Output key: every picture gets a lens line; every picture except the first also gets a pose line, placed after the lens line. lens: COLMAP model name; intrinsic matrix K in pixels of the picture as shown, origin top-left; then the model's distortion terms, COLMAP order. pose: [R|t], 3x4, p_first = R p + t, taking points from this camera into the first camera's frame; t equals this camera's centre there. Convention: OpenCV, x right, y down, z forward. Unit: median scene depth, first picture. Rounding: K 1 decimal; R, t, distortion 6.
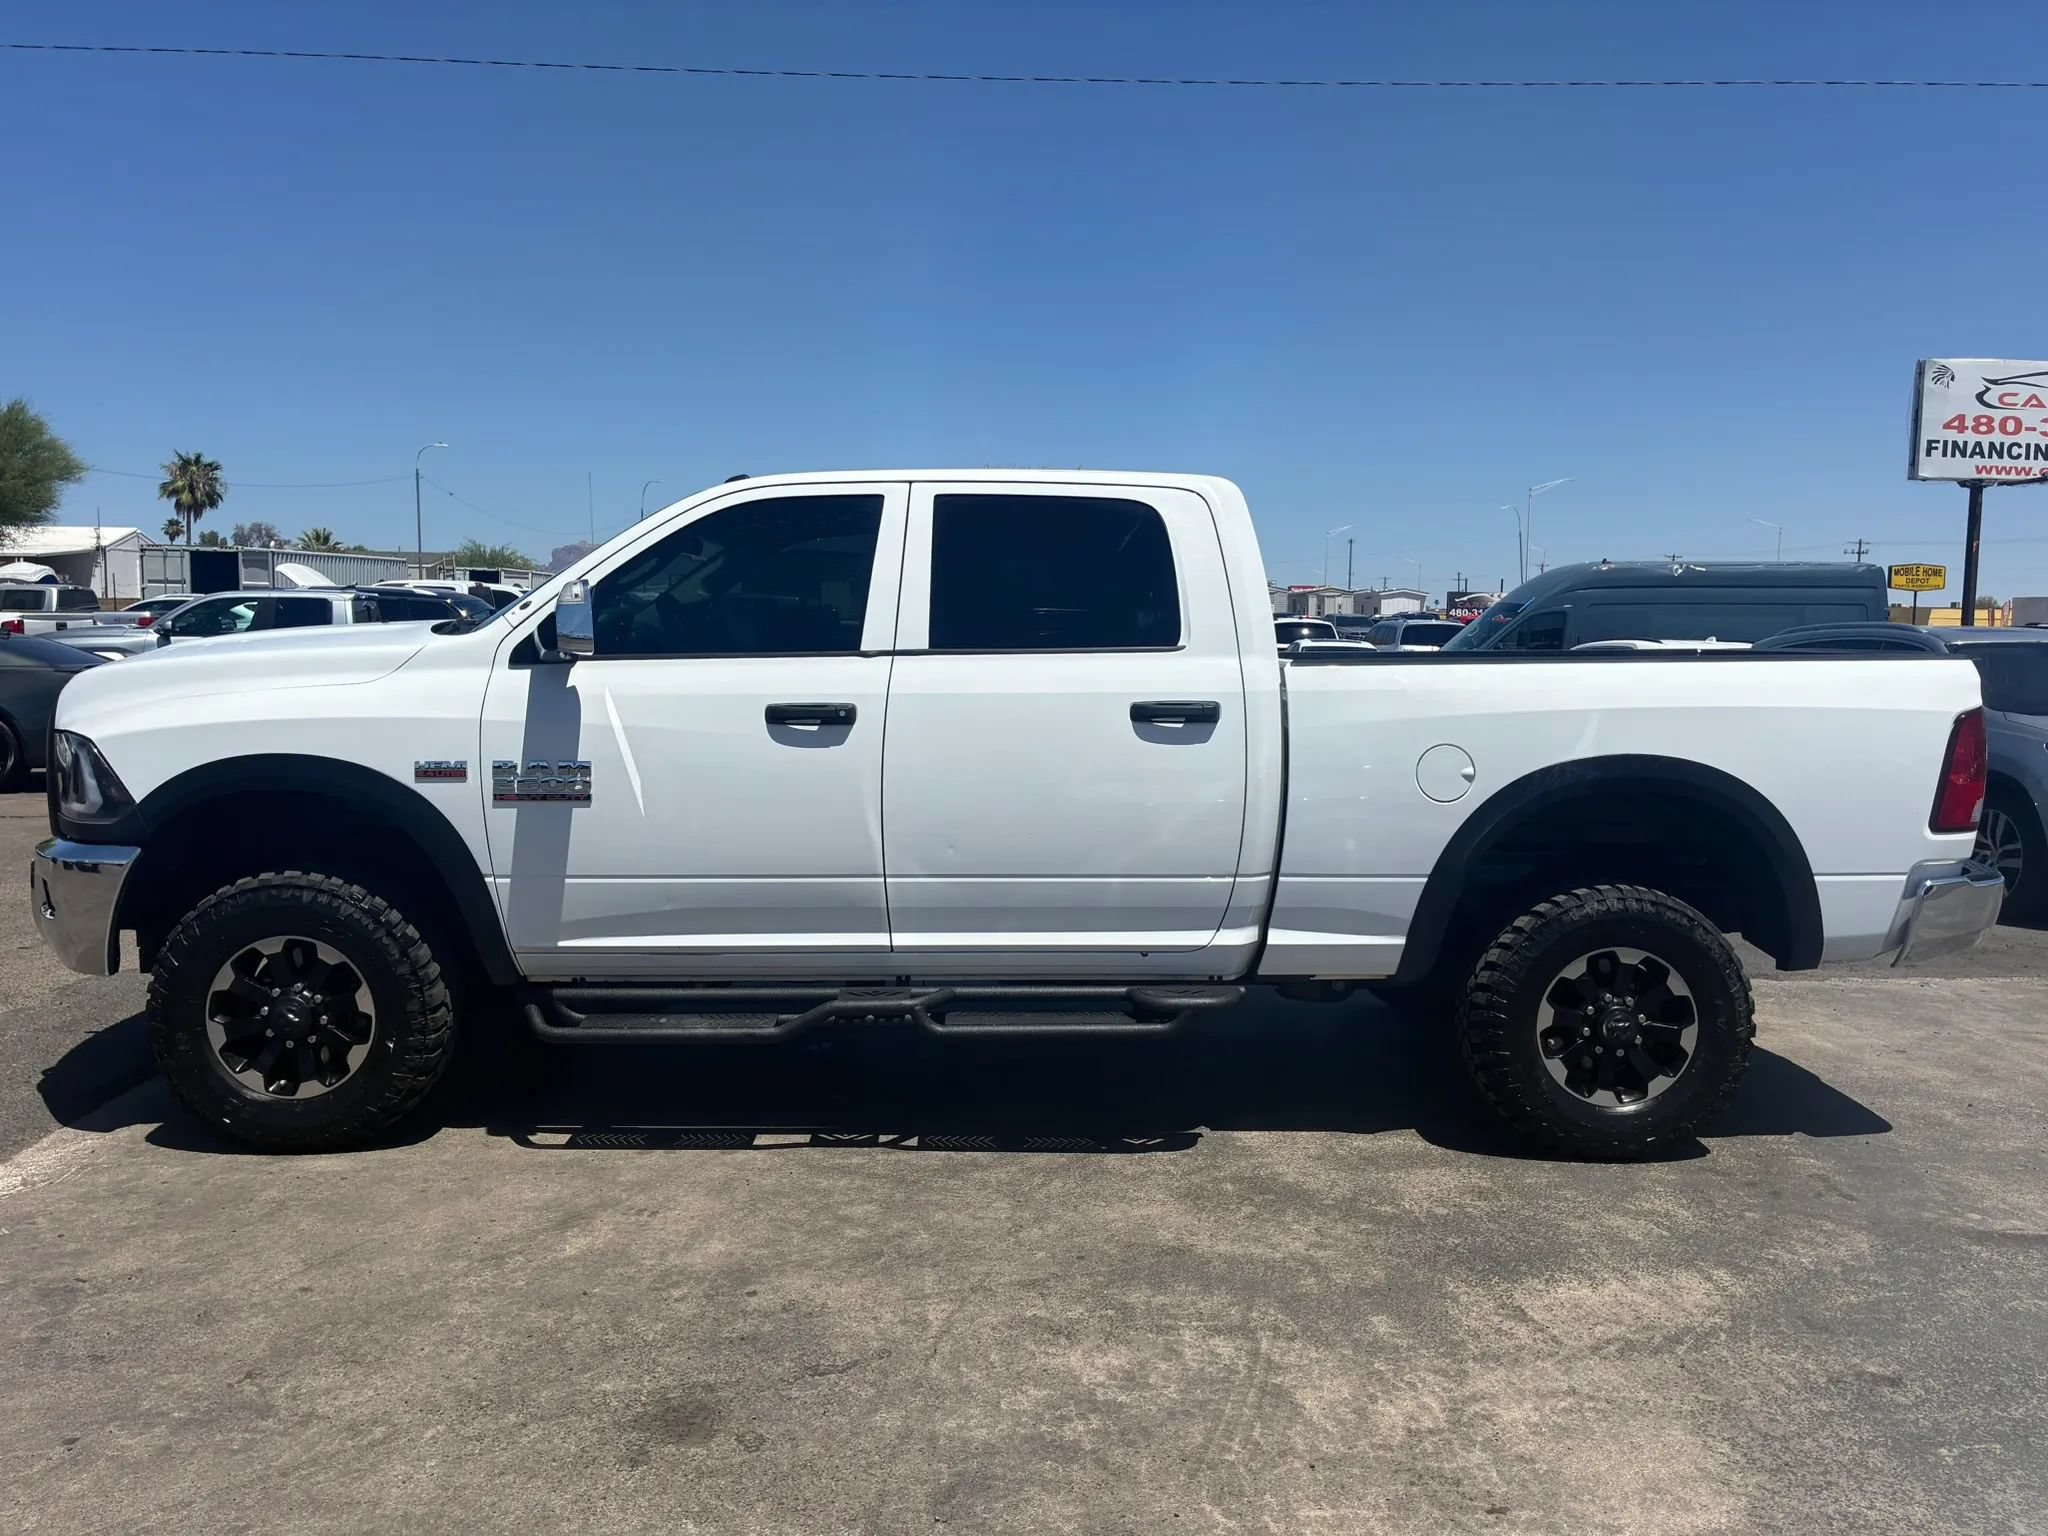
lens RADIAL K [[1549.9, 0, 989.0], [0, 1549.9, 780.0], [0, 0, 1]] dist [0.033132, -0.045136]
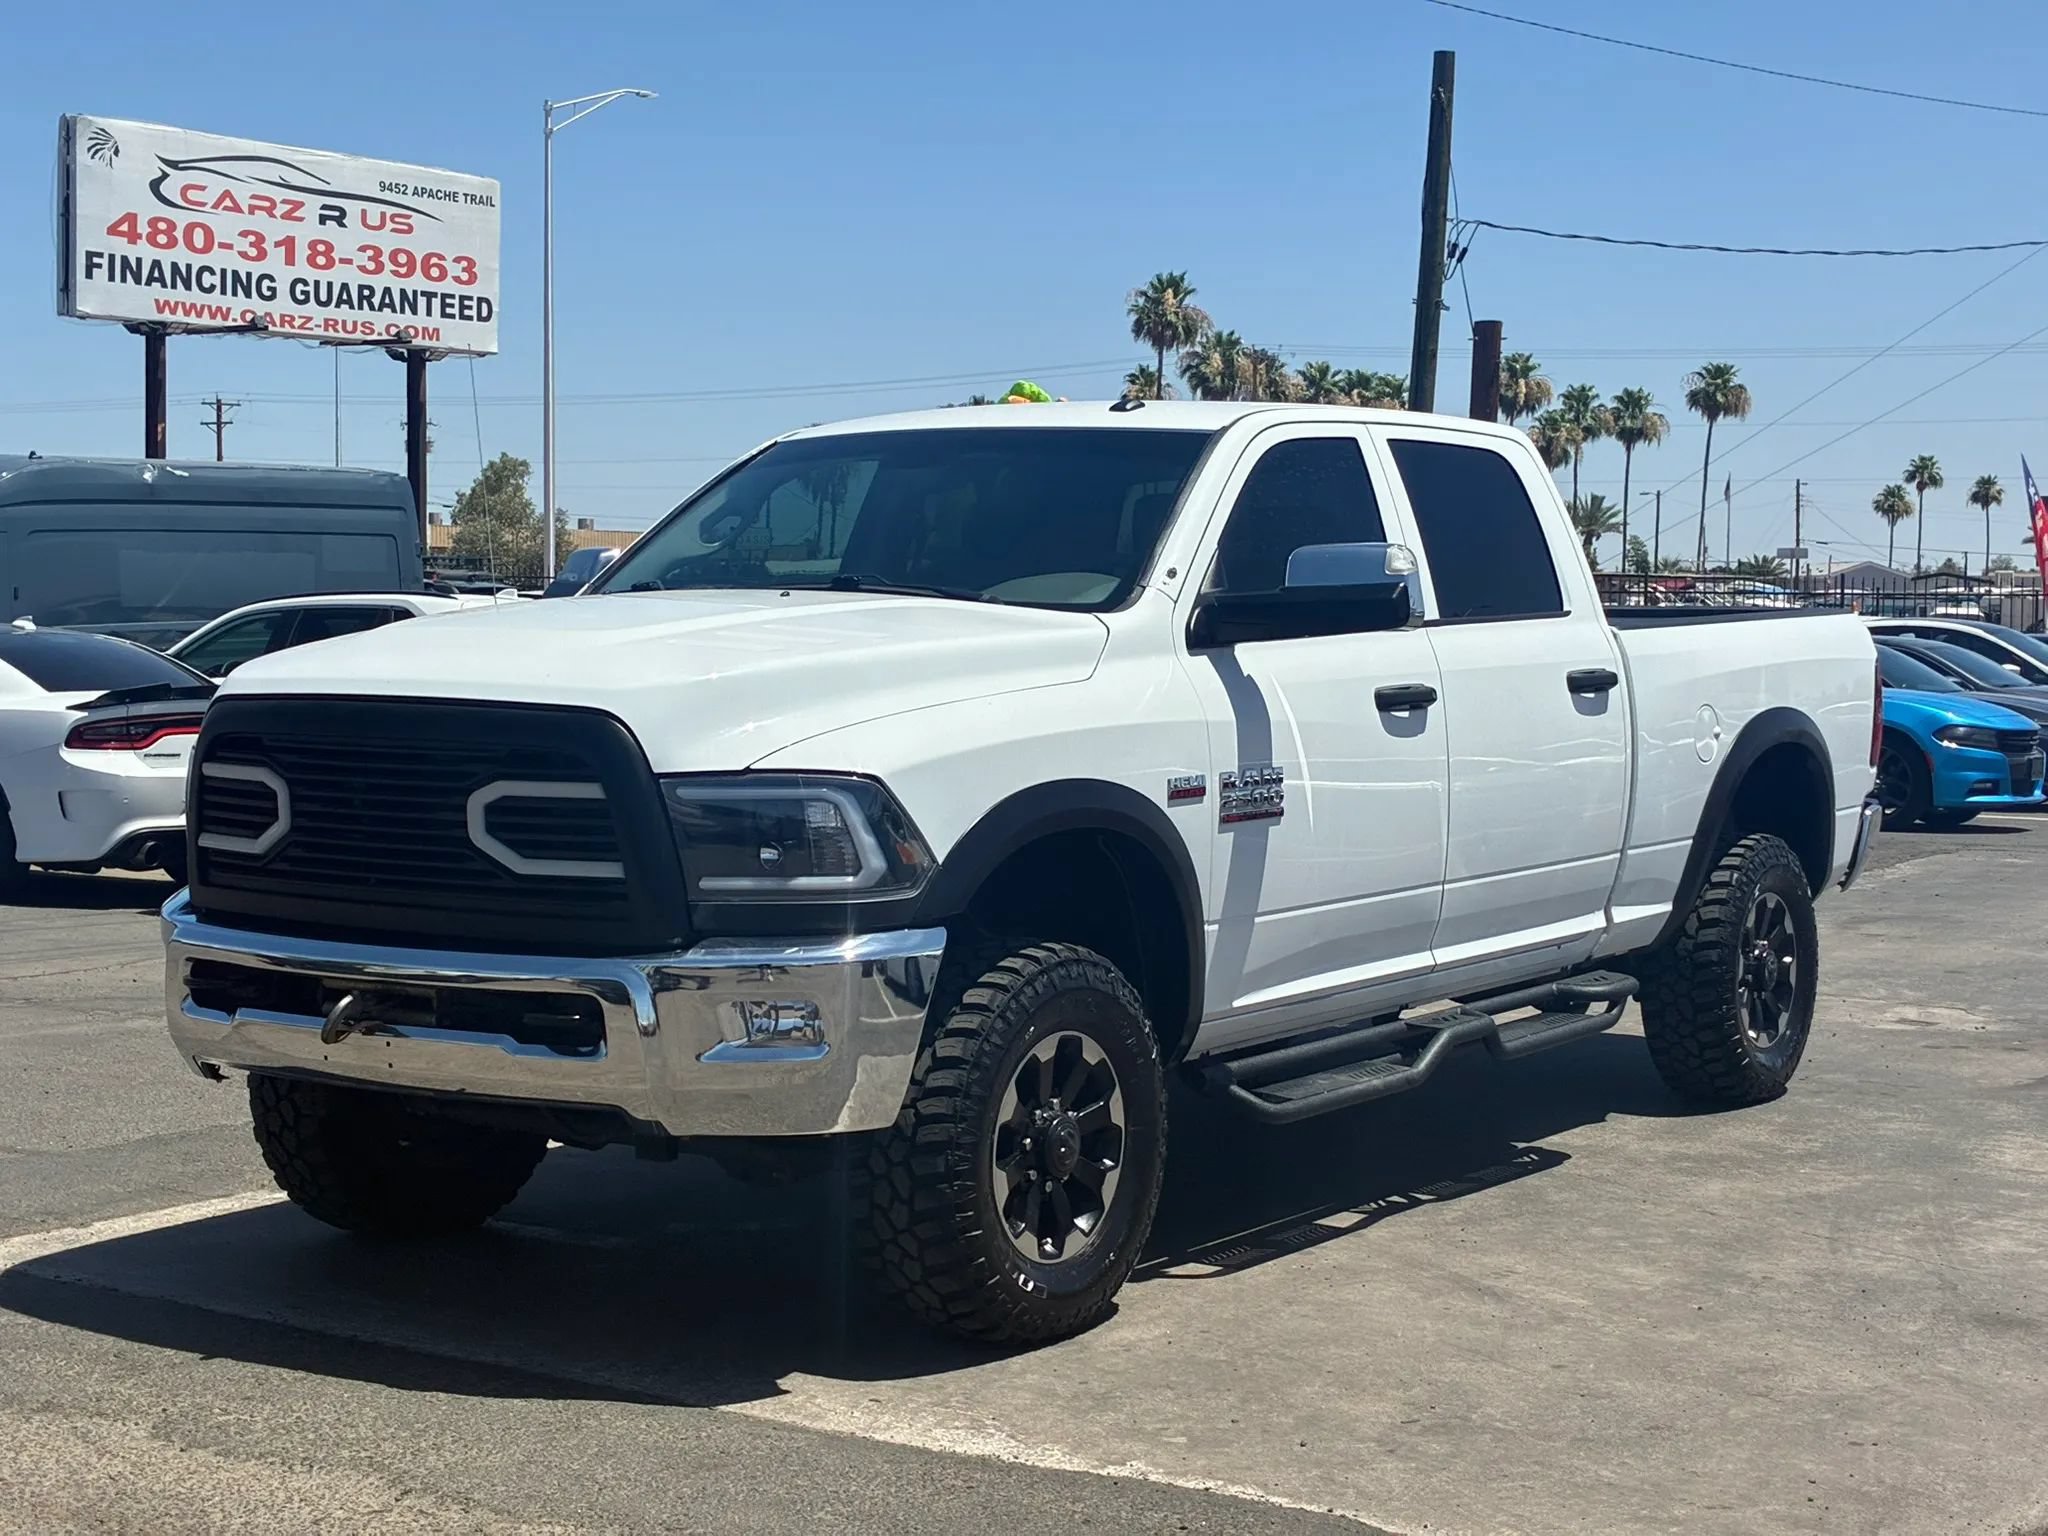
lens RADIAL K [[3124.6, 0, 1027.9], [0, 3124.6, 766.2], [0, 0, 1]] dist [0.044278, 0.000000]
pose [[0.592118, -0.055441, 0.803942, -1.633032], [0.081714, 0.996619, 0.008545, -0.036719], [-0.801698, 0.060633, 0.594646, 0.147824]]
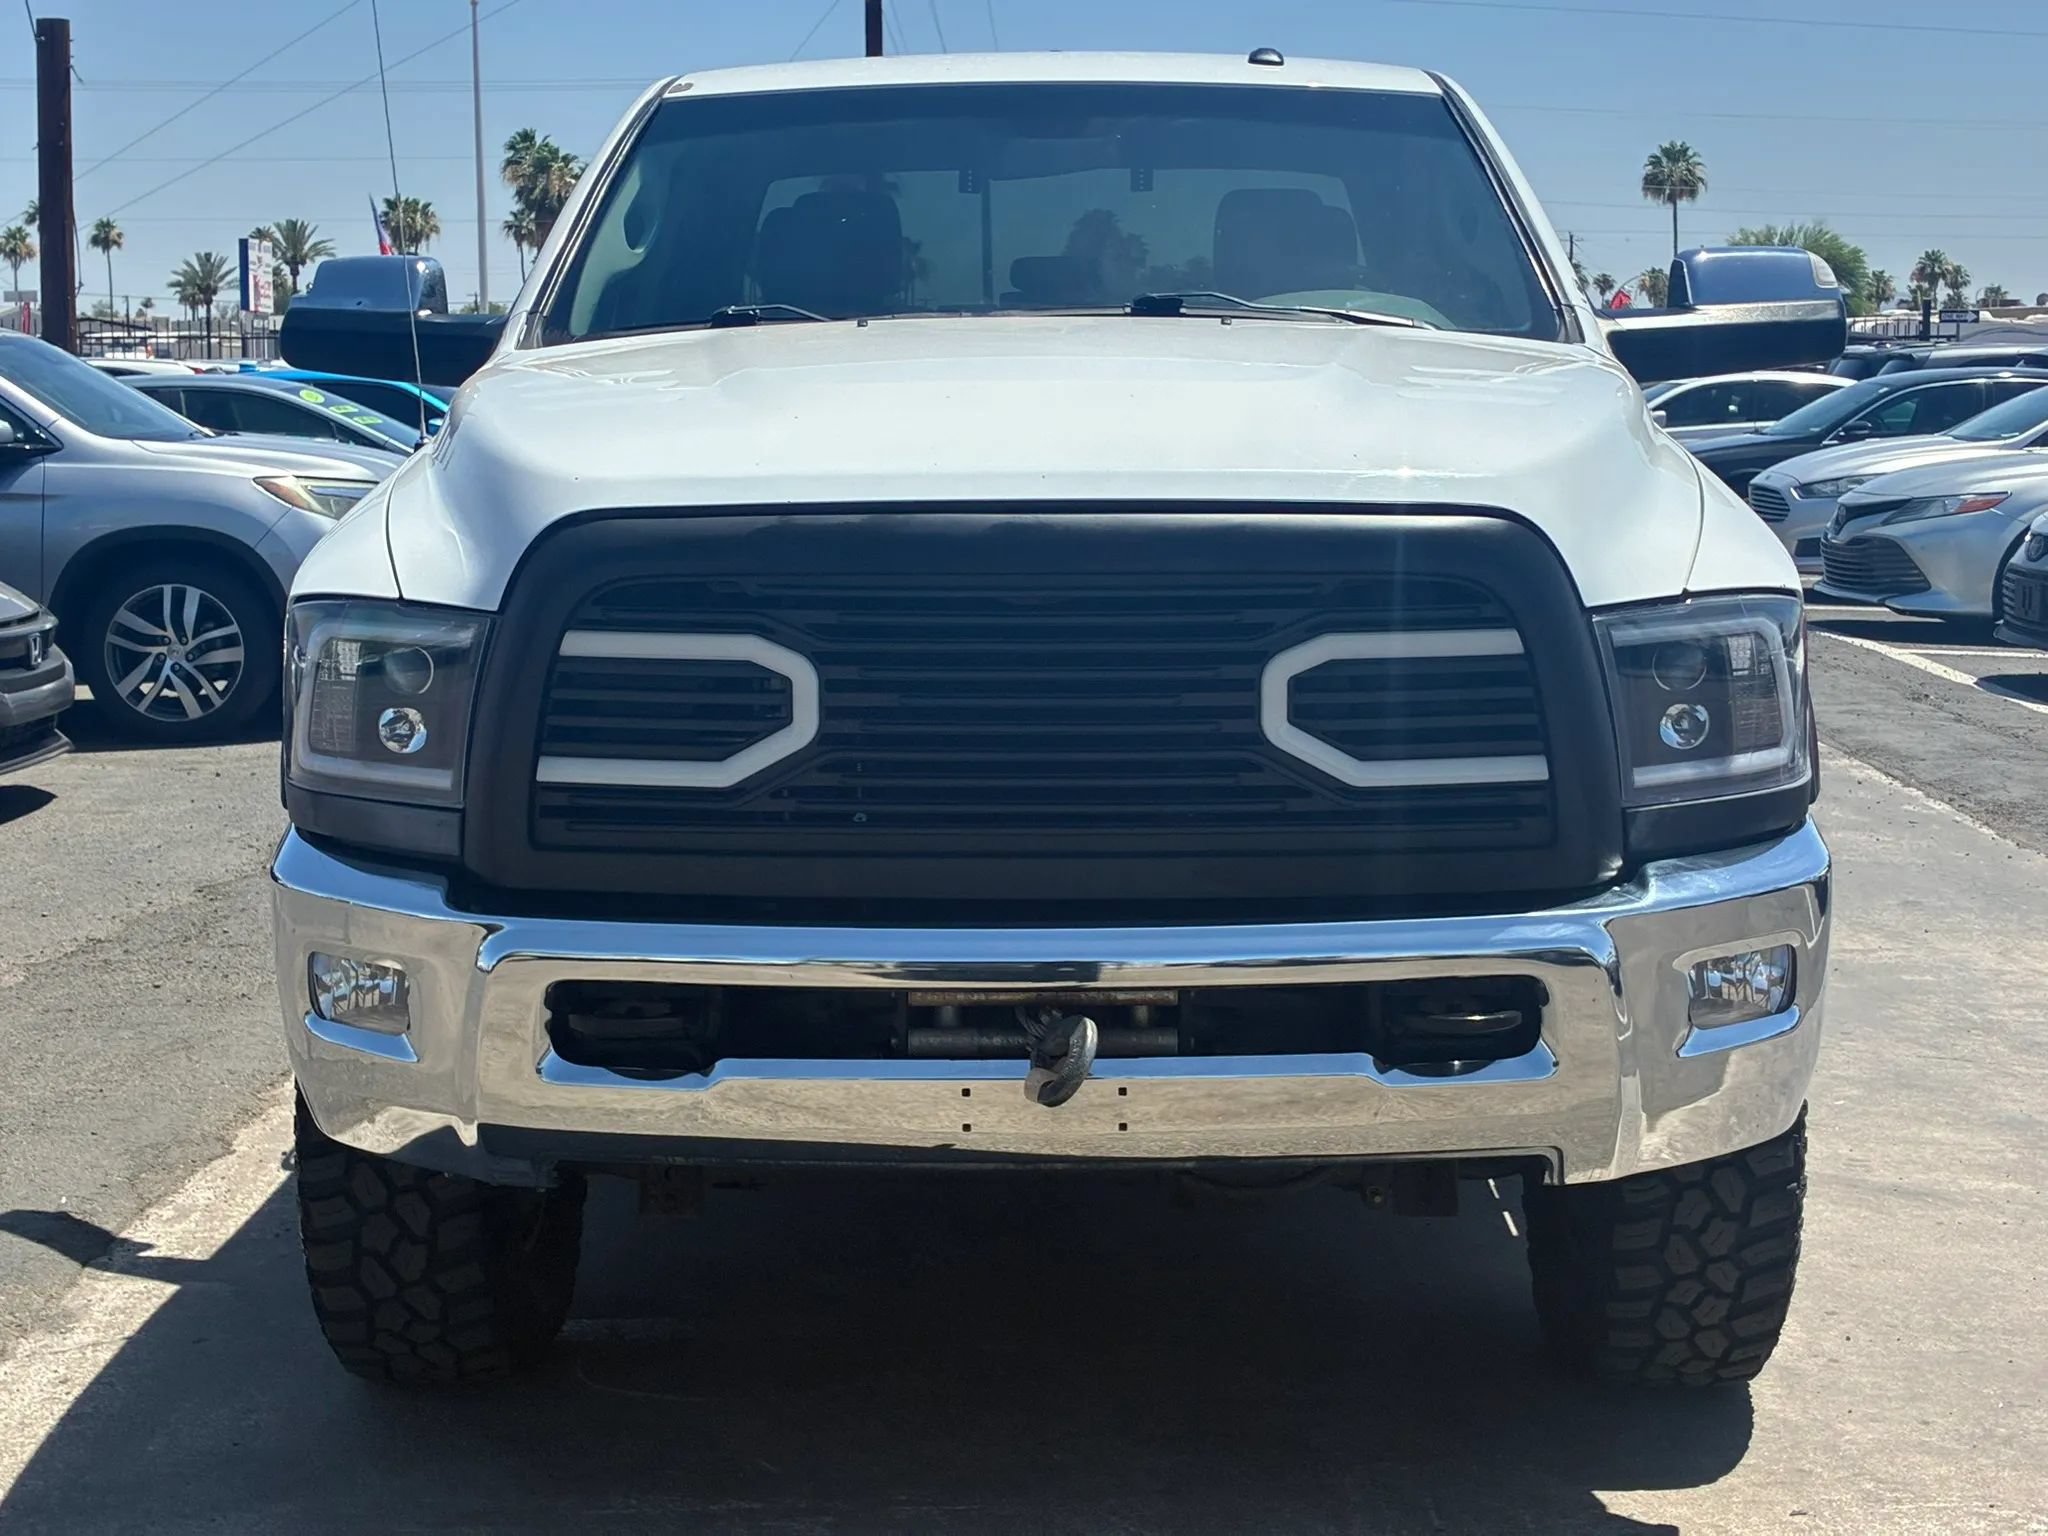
lens RADIAL K [[3124.6, 0, 1001.4], [0, 3124.6, 711.1], [0, 0, 1]] dist [0.044278, 0.000000]
pose [[0.043848, -0.131737, 0.990314, -1.486196], [0.102967, 0.986585, 0.126682, -0.130335], [-0.993718, 0.096415, 0.056825, 1.187605]]
